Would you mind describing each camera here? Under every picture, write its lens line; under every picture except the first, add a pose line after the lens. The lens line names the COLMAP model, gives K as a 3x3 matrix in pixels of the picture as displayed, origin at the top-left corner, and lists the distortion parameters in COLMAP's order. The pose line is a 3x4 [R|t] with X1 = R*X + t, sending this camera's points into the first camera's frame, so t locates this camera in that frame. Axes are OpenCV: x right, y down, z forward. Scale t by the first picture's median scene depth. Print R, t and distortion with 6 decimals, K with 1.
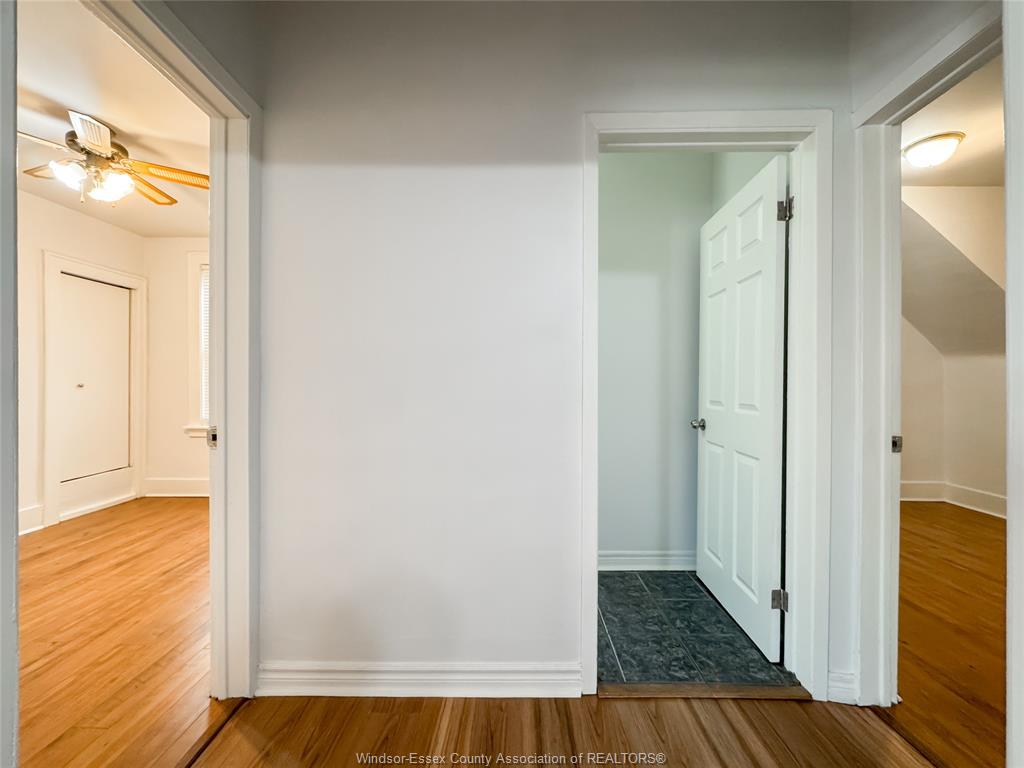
lens RADIAL K [[414.8, 0, 513.6], [0, 414.8, 382.9], [0, 0, 1]] dist [-0.002766, 0.001309]
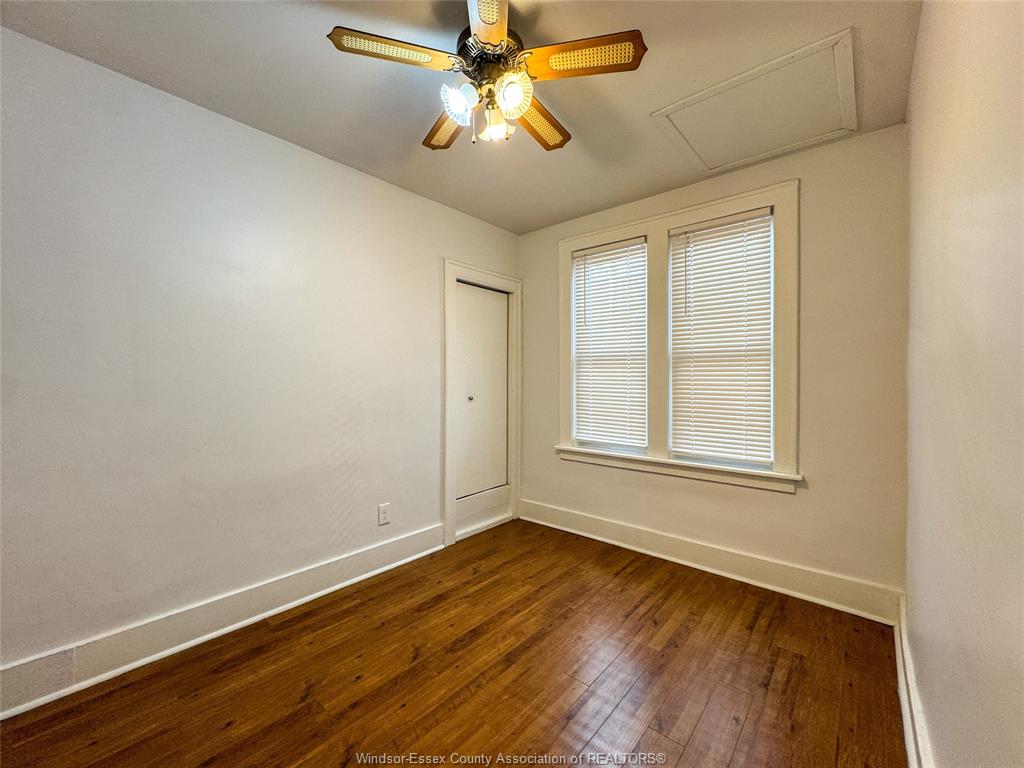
lens RADIAL K [[414.8, 0, 513.2], [0, 414.8, 382.3], [0, 0, 1]] dist [-0.002766, 0.001309]
pose [[0.761663, -0.002210, -0.647970, -0.399979], [-0.000404, 0.999992, -0.003885, -0.029647], [0.647974, 0.003221, 0.761656, 0.380424]]
